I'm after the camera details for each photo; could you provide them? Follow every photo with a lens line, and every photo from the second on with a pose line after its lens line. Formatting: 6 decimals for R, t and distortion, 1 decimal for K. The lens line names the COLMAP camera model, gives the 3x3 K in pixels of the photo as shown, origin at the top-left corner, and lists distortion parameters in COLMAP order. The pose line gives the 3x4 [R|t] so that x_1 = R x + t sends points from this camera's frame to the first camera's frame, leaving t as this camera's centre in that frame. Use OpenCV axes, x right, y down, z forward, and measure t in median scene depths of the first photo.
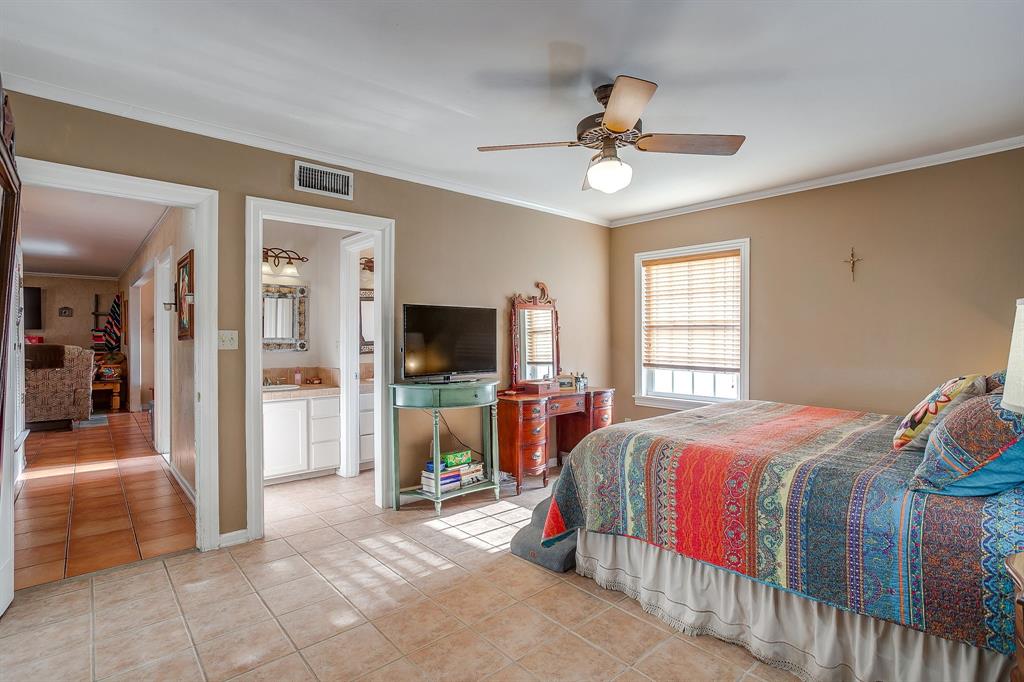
lens RADIAL K [[497.5, 0, 512.0], [0, 497.5, 341.0], [0, 0, 1]] dist [-0.052954, 0.037496]
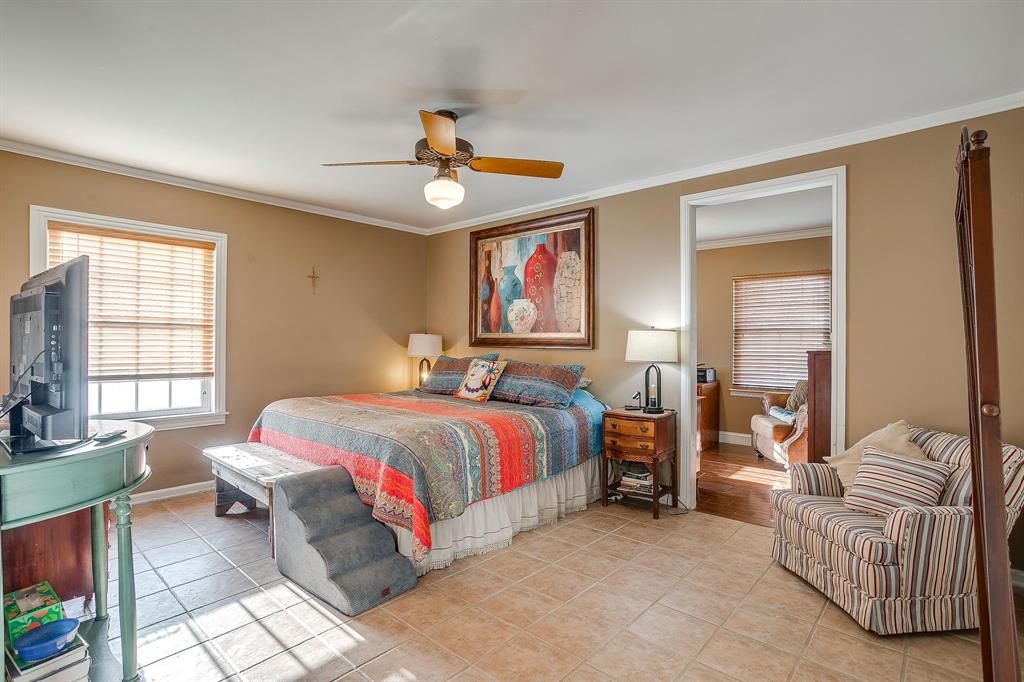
lens RADIAL K [[497.5, 0, 512.0], [0, 497.5, 341.0], [0, 0, 1]] dist [-0.052954, 0.037496]
pose [[-0.108343, -0.003298, 0.994108, -0.502505], [0.002991, 0.999989, 0.003644, -0.003959], [-0.994109, 0.003368, -0.108332, 0.529358]]
